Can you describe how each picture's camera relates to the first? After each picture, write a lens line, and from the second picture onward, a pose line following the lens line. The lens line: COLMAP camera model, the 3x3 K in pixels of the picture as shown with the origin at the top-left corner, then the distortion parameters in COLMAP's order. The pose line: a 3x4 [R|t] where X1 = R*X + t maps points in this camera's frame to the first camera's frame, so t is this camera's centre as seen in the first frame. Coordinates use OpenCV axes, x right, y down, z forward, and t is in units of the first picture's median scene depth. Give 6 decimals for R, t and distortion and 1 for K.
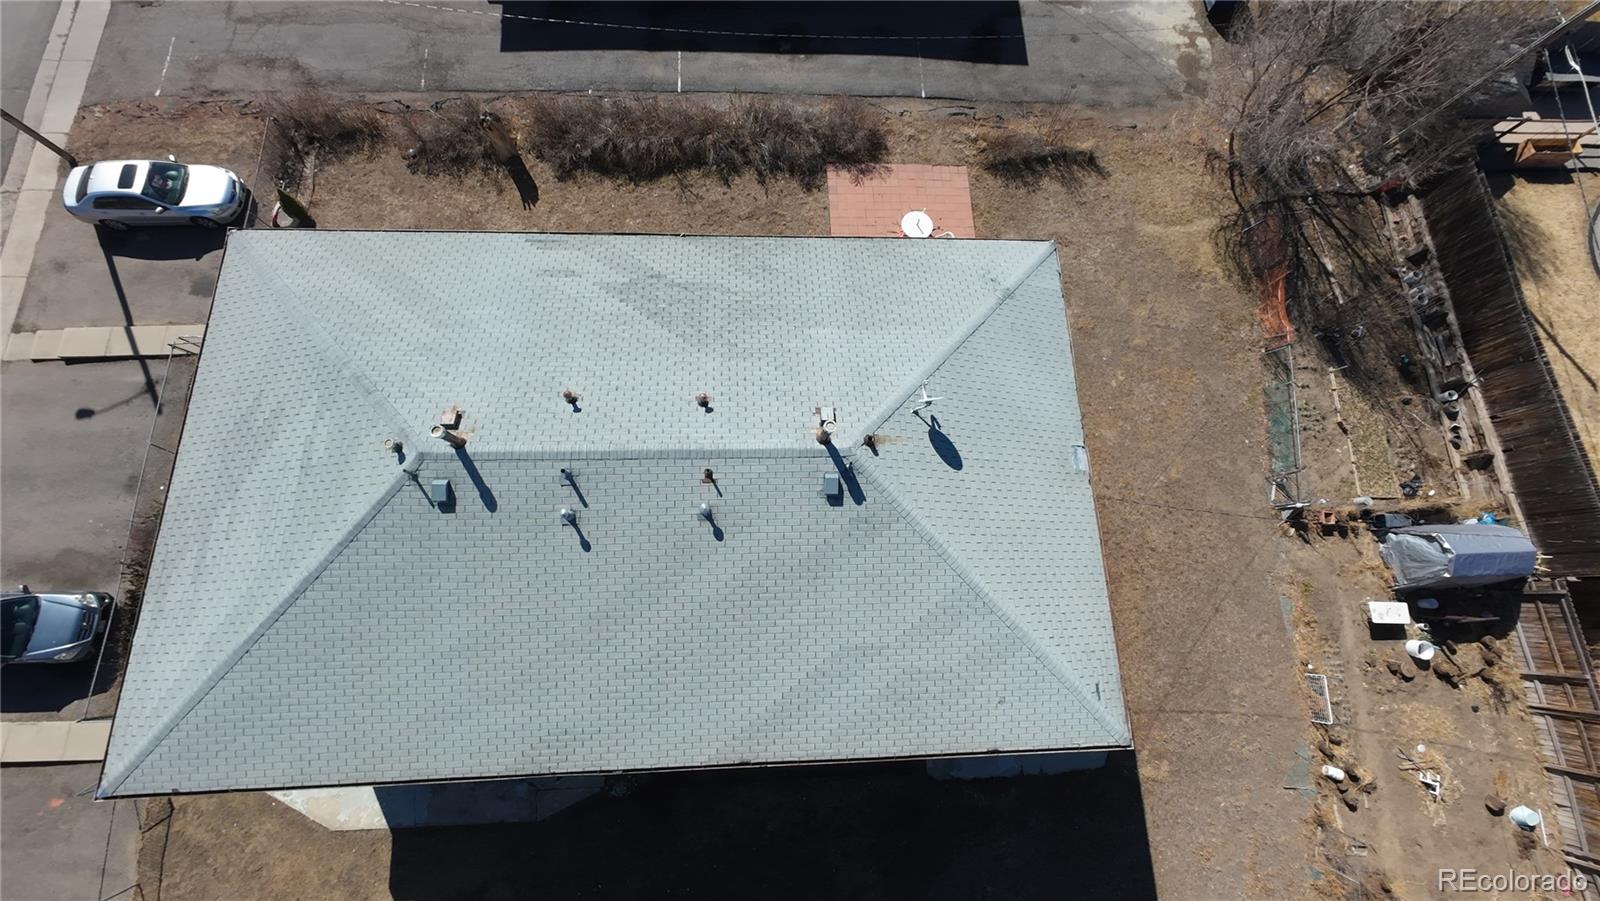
lens RADIAL K [[625.3, 0, 799.7], [0, 625.3, 455.3], [0, 0, 1]] dist [-0.001812, 0.001353]
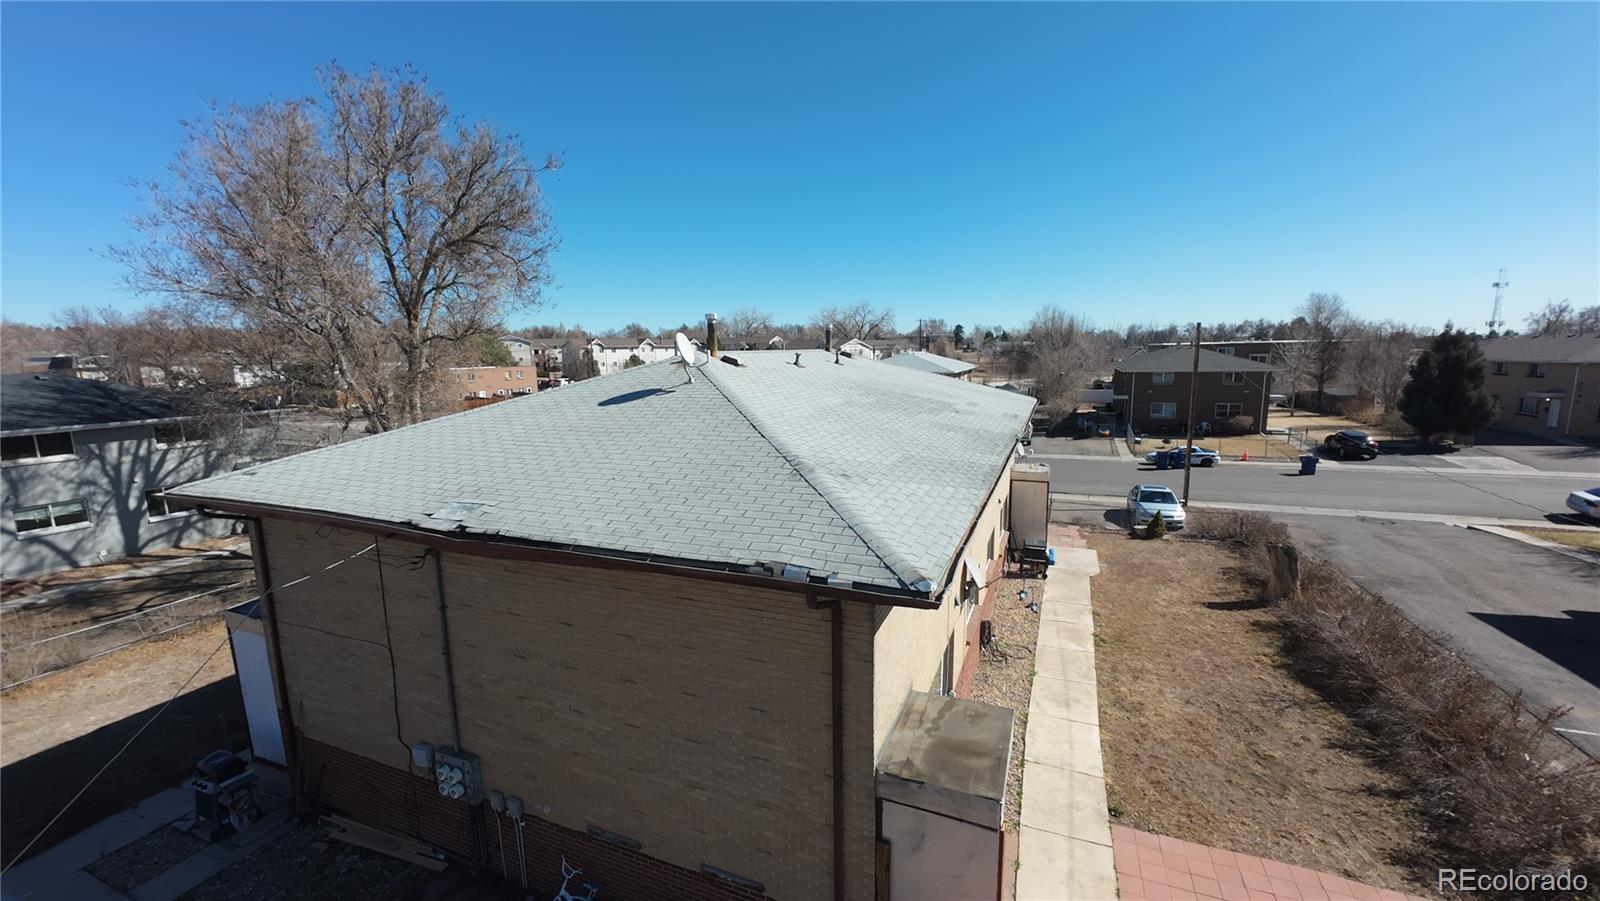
lens RADIAL K [[625.3, 0, 799.8], [0, 625.3, 446.2], [0, 0, 1]] dist [-0.001812, 0.001353]
pose [[-0.416977, 0.078398, -0.905530, 0.514623], [-0.878983, 0.218794, 0.423695, -0.313415], [0.231342, 0.972616, -0.022321, 0.654575]]
